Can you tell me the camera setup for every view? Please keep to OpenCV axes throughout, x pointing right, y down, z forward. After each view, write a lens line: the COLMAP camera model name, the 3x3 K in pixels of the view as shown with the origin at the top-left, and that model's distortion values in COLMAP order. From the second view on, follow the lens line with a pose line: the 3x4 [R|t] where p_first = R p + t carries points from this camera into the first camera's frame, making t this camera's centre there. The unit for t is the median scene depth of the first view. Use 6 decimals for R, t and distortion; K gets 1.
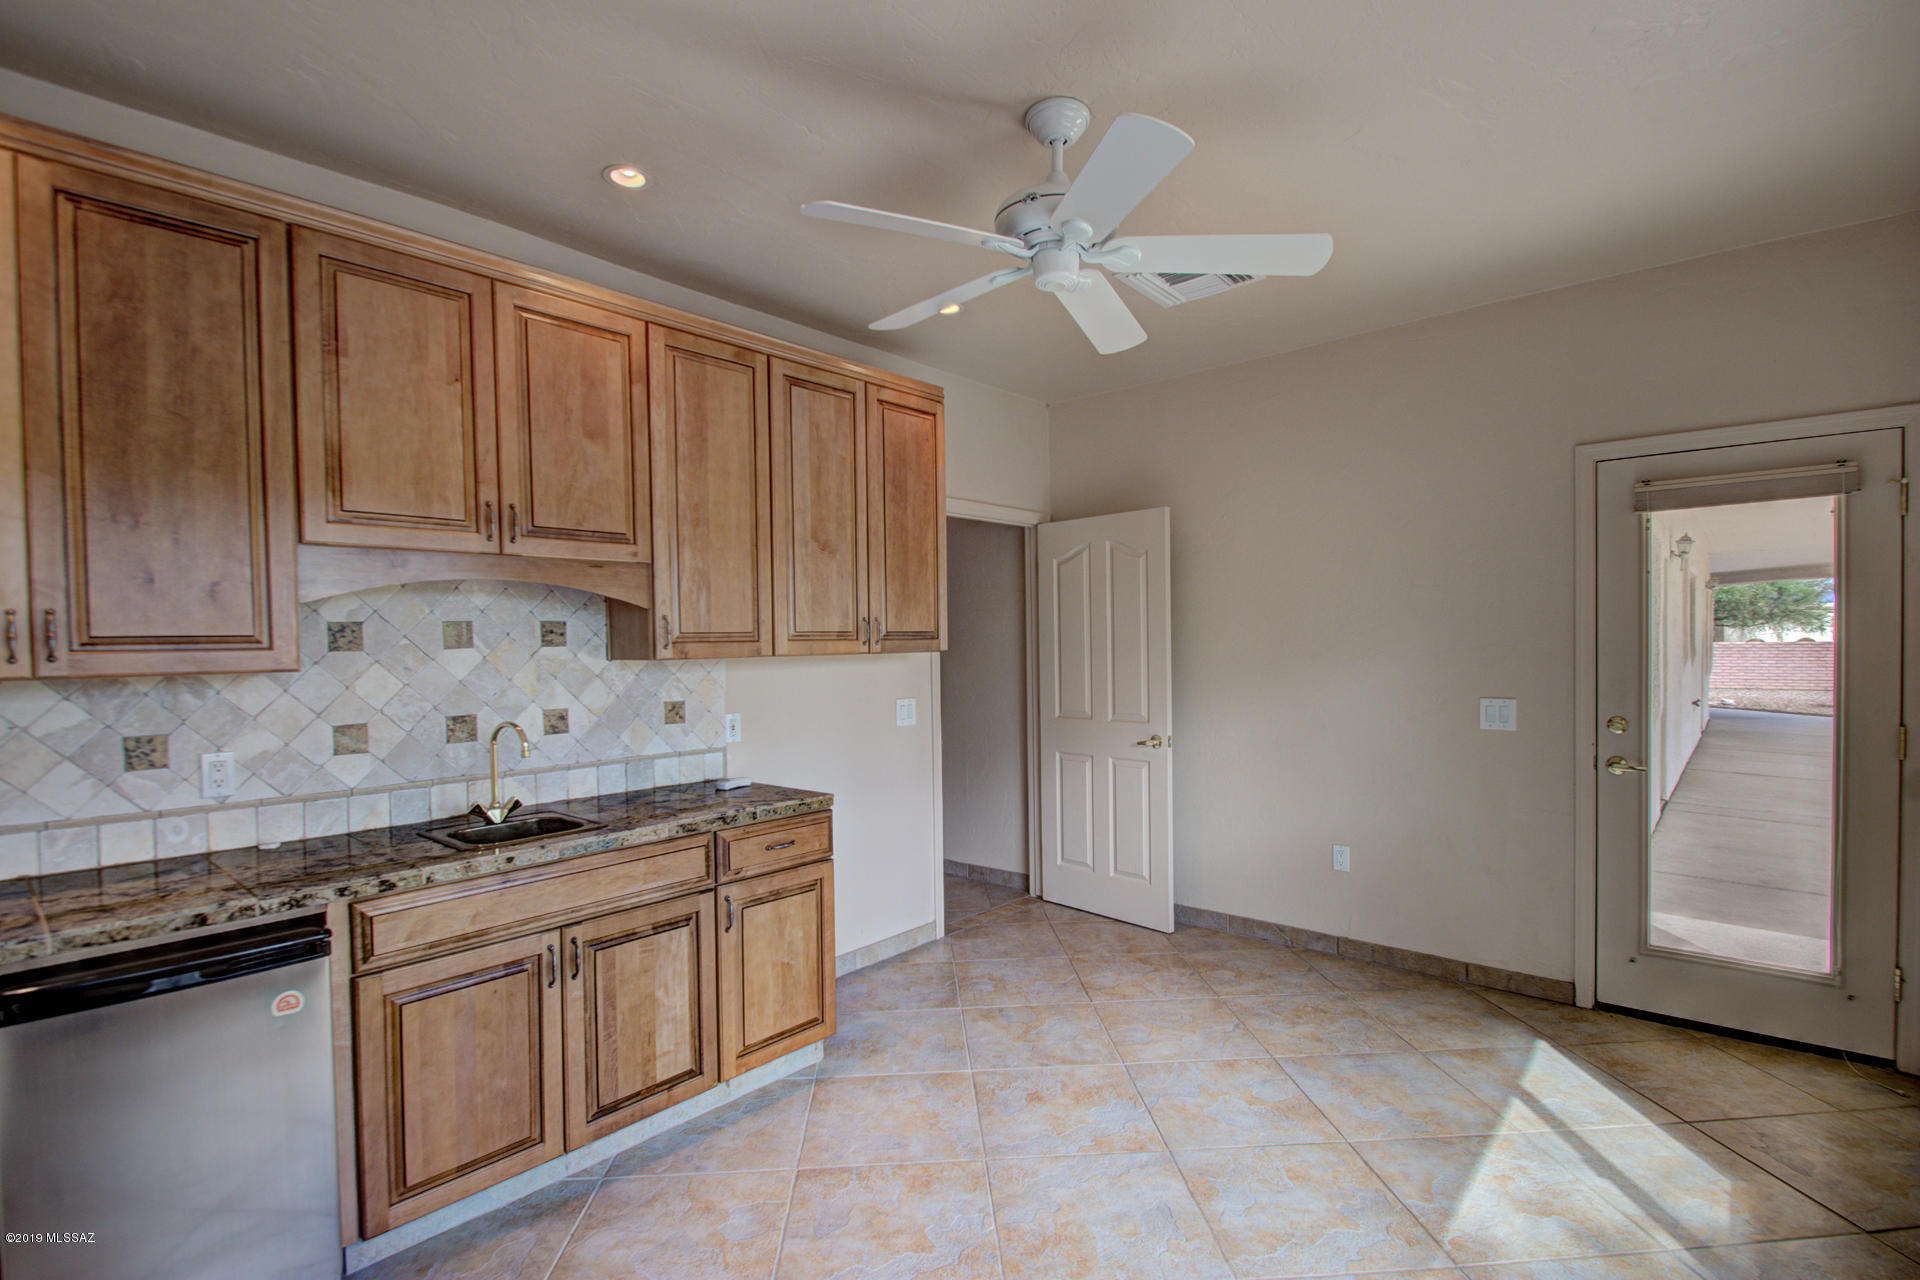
lens RADIAL K [[901.2, 0, 954.4], [0, 901.2, 649.4], [0, 0, 1]] dist [-0.000628, -0.000290]
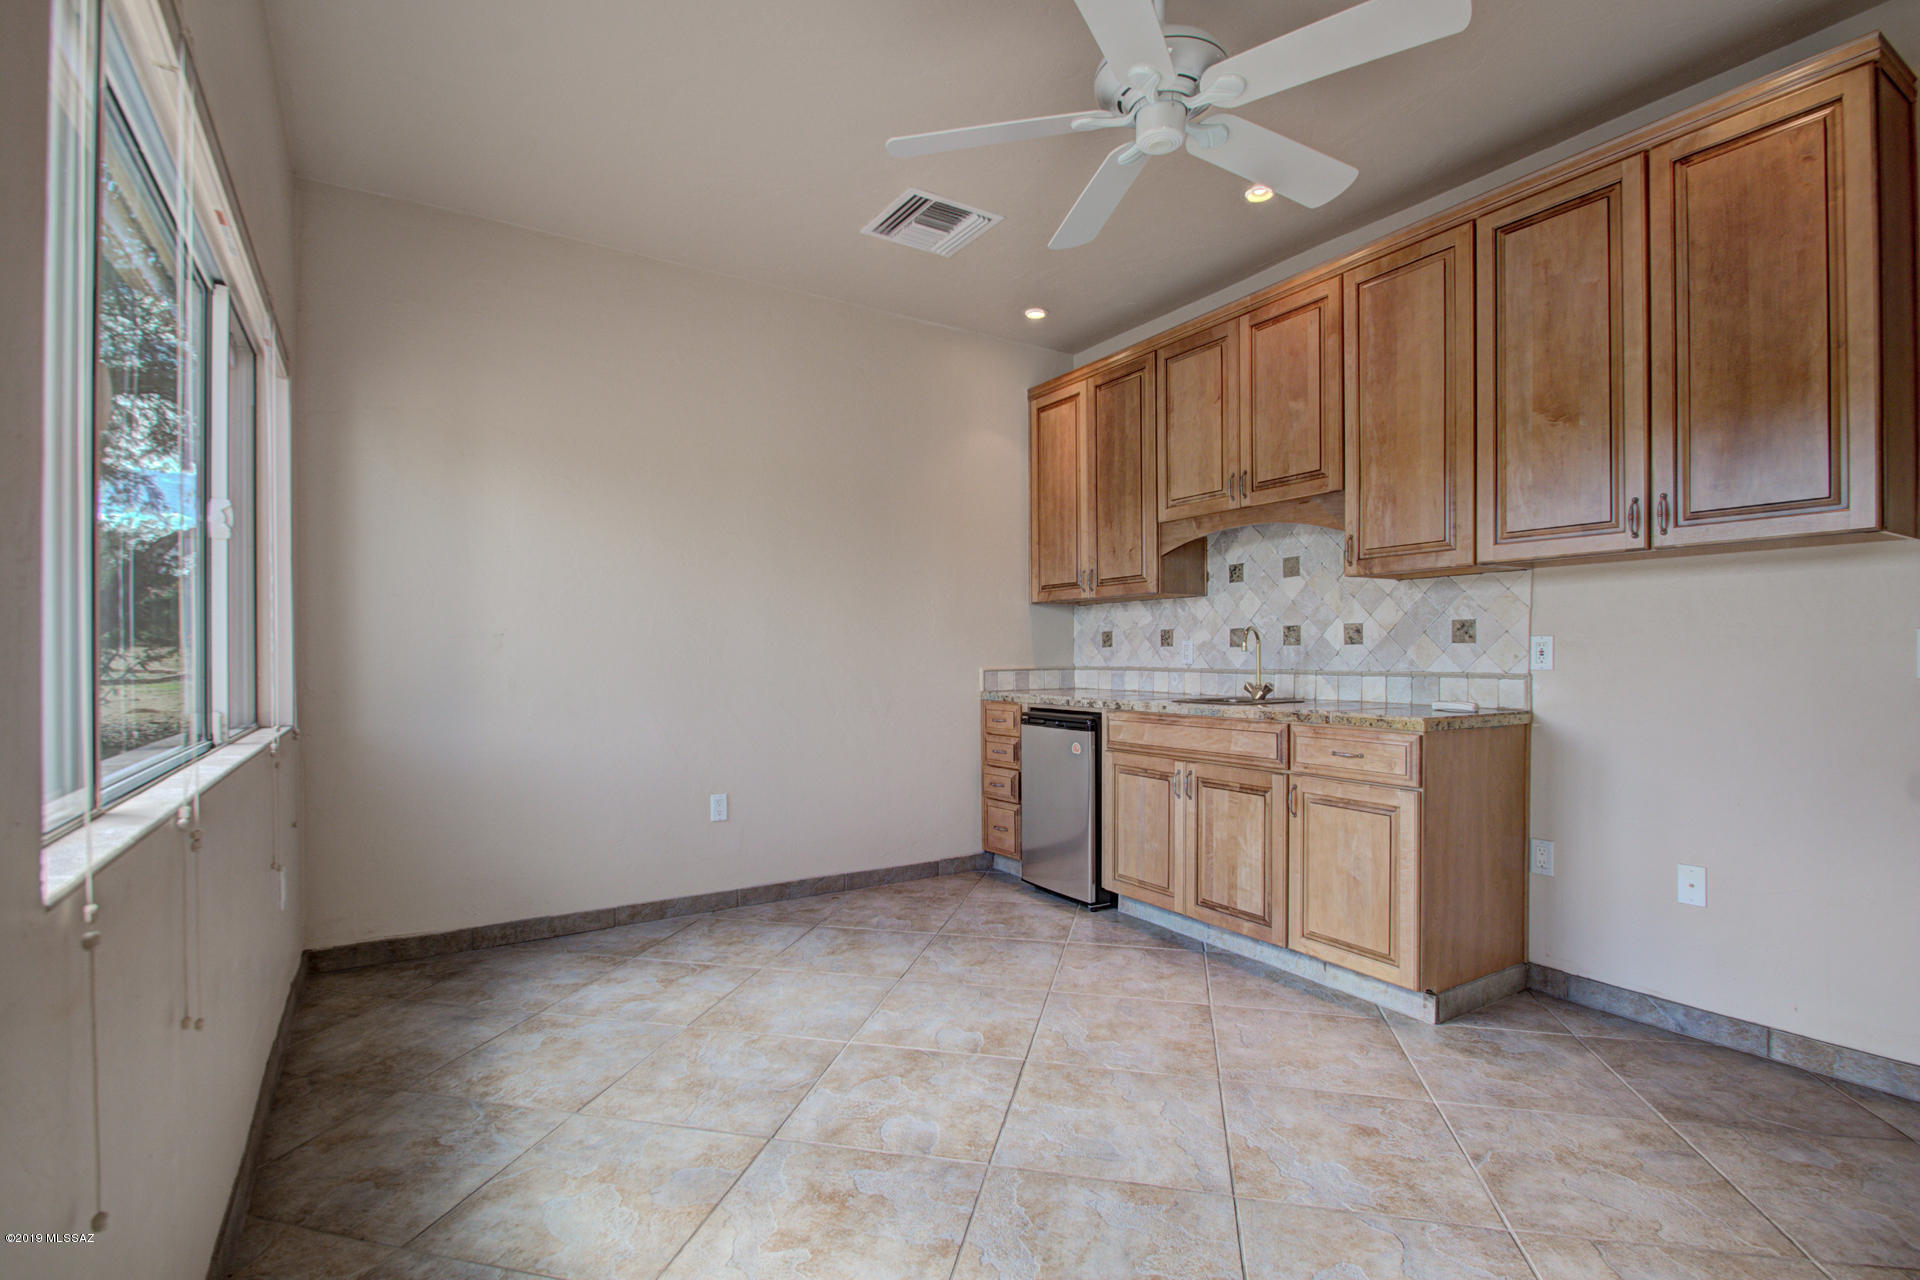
lens RADIAL K [[901.2, 0, 954.4], [0, 901.2, 649.4], [0, 0, 1]] dist [-0.000628, -0.000290]
pose [[-0.291632, 0.011531, -0.956461, 0.900328], [-0.000900, 0.999924, 0.012330, 0.091502], [0.956530, 0.004457, -0.291600, 0.893394]]
